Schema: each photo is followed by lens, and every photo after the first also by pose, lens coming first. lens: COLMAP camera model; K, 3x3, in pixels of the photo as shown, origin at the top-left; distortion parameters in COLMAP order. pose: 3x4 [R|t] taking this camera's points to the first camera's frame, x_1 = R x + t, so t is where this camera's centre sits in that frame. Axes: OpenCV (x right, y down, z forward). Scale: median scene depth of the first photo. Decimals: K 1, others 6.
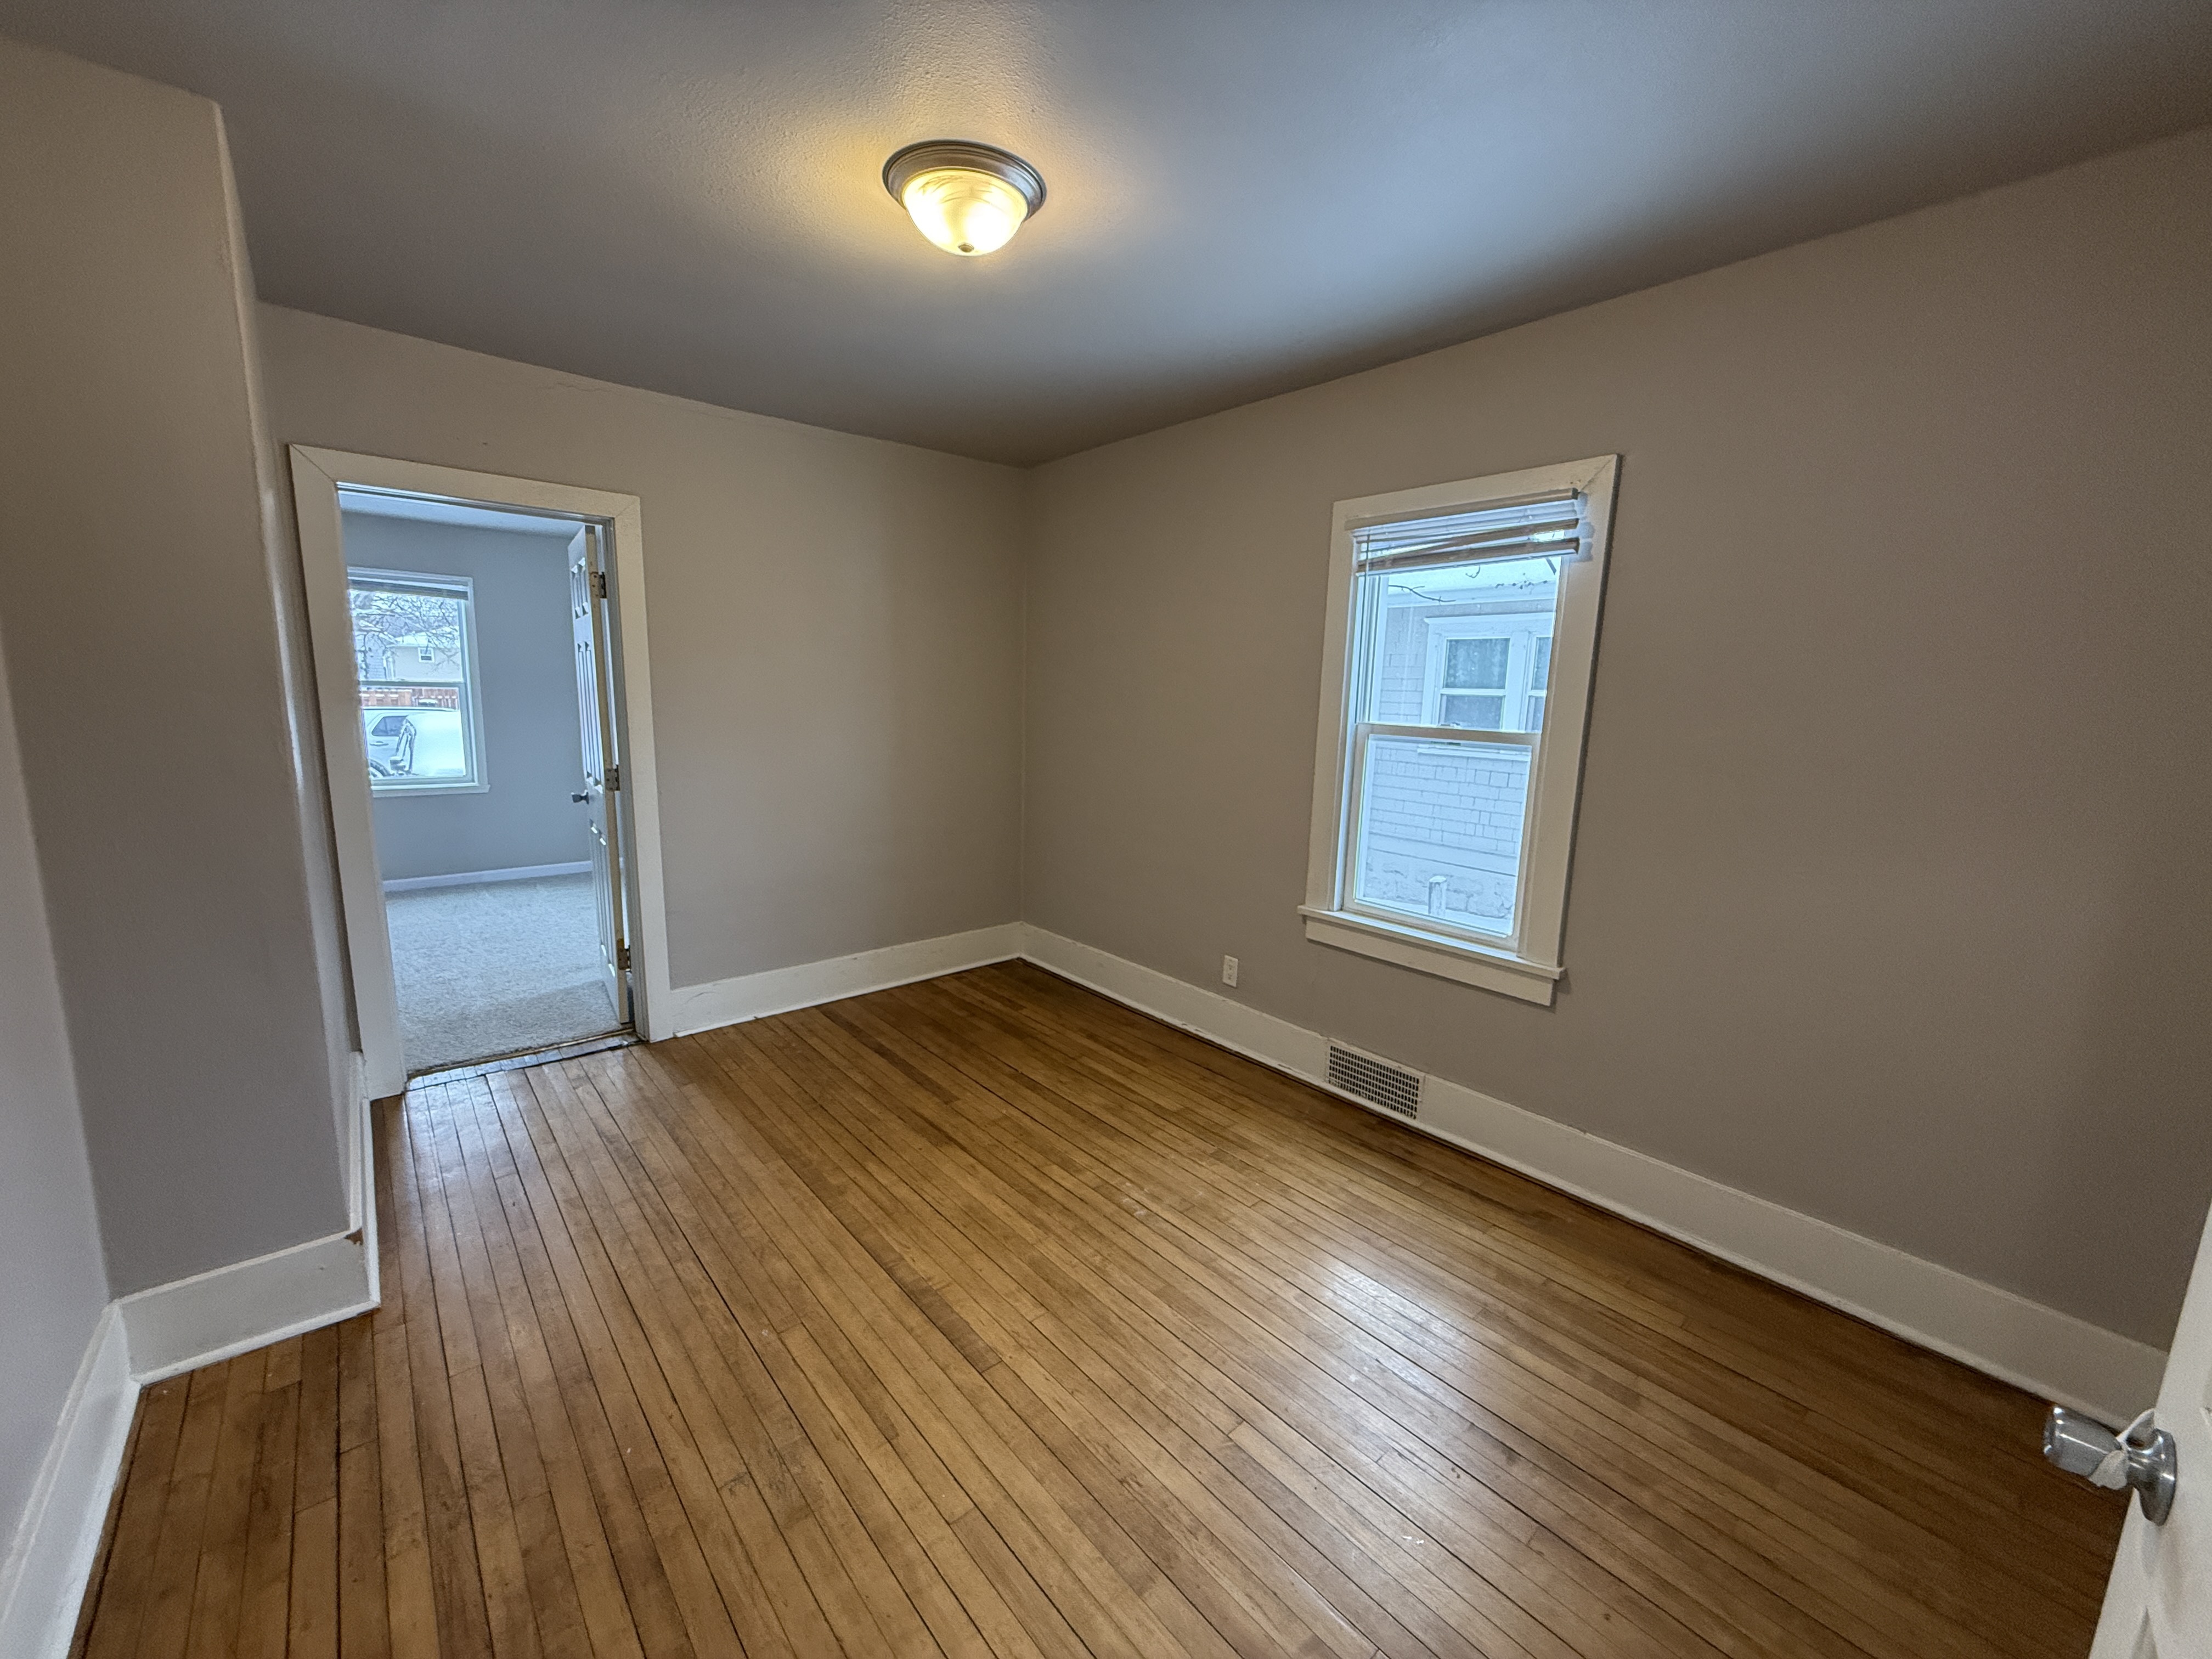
lens RADIAL K [[877.4, 0, 1106.0], [0, 877.4, 829.5], [0, 0, 1]] dist [0.000240, -0.000087]
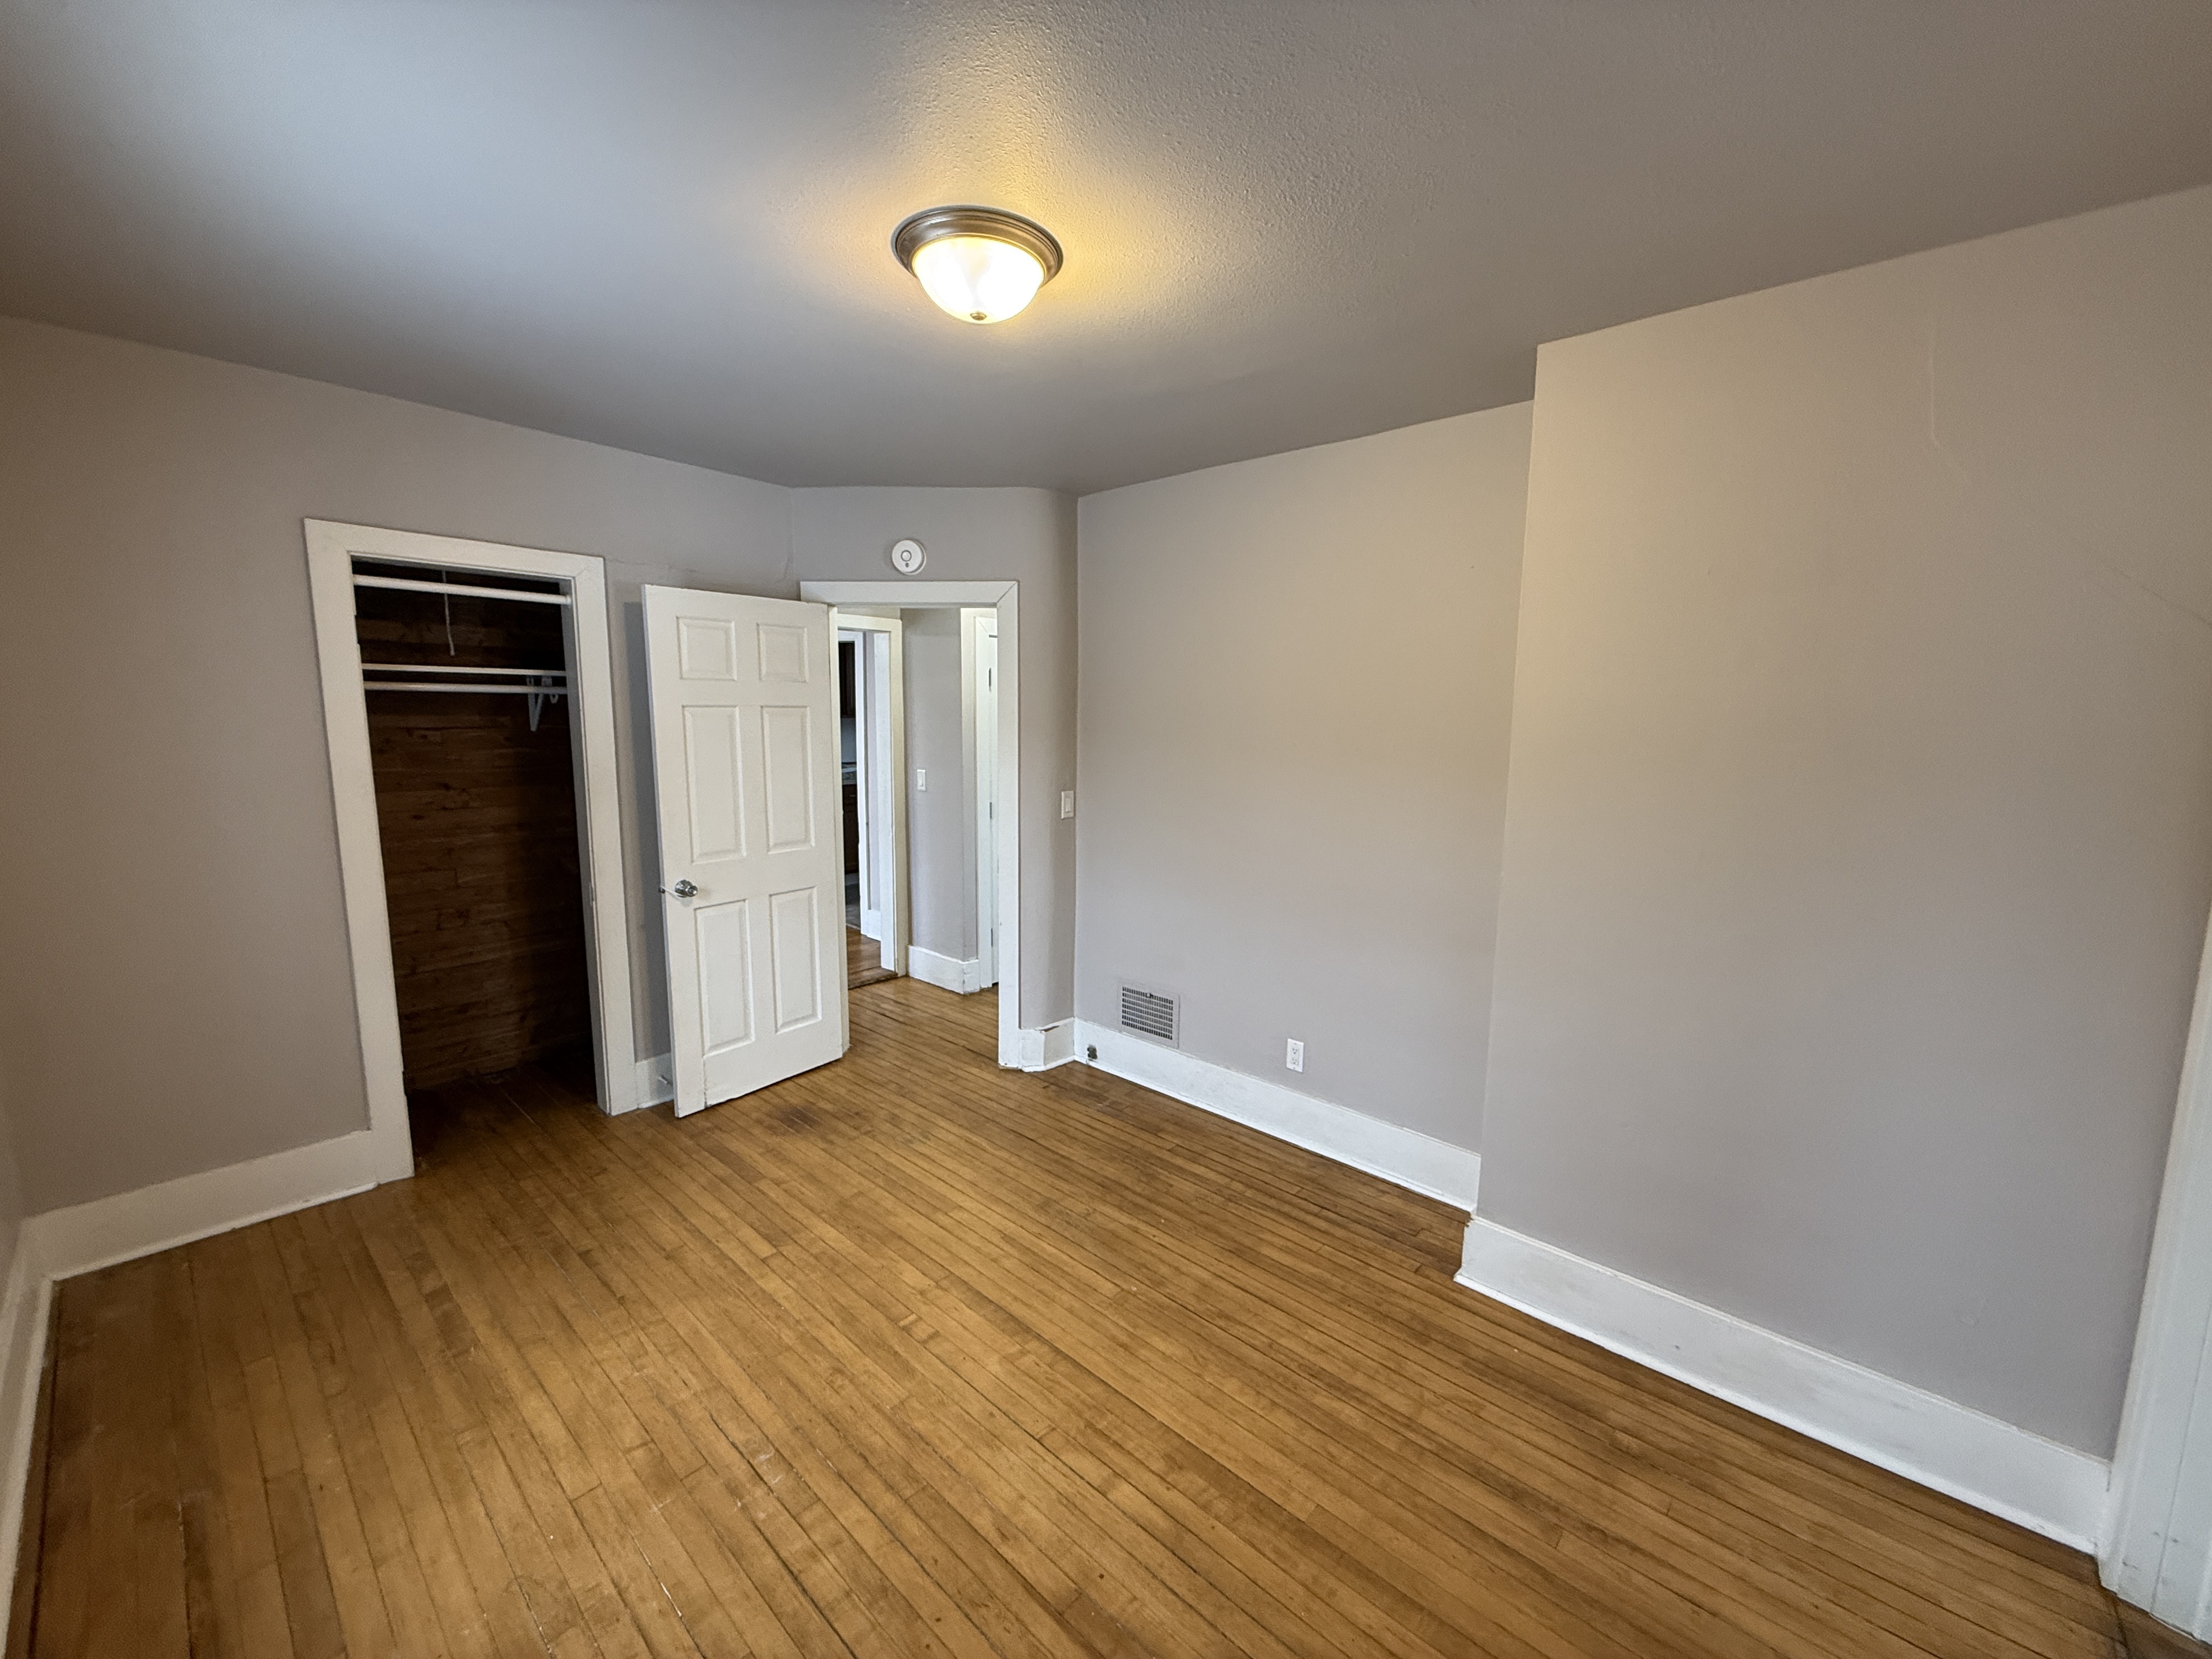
lens RADIAL K [[877.4, 0, 1106.0], [0, 877.4, 829.5], [0, 0, 1]] dist [0.000240, -0.000087]
pose [[-0.991766, -0.023442, -0.125898, -0.176177], [-0.059685, 0.954414, 0.292457, -0.389846], [0.113303, 0.297563, -0.947955, 1.928195]]
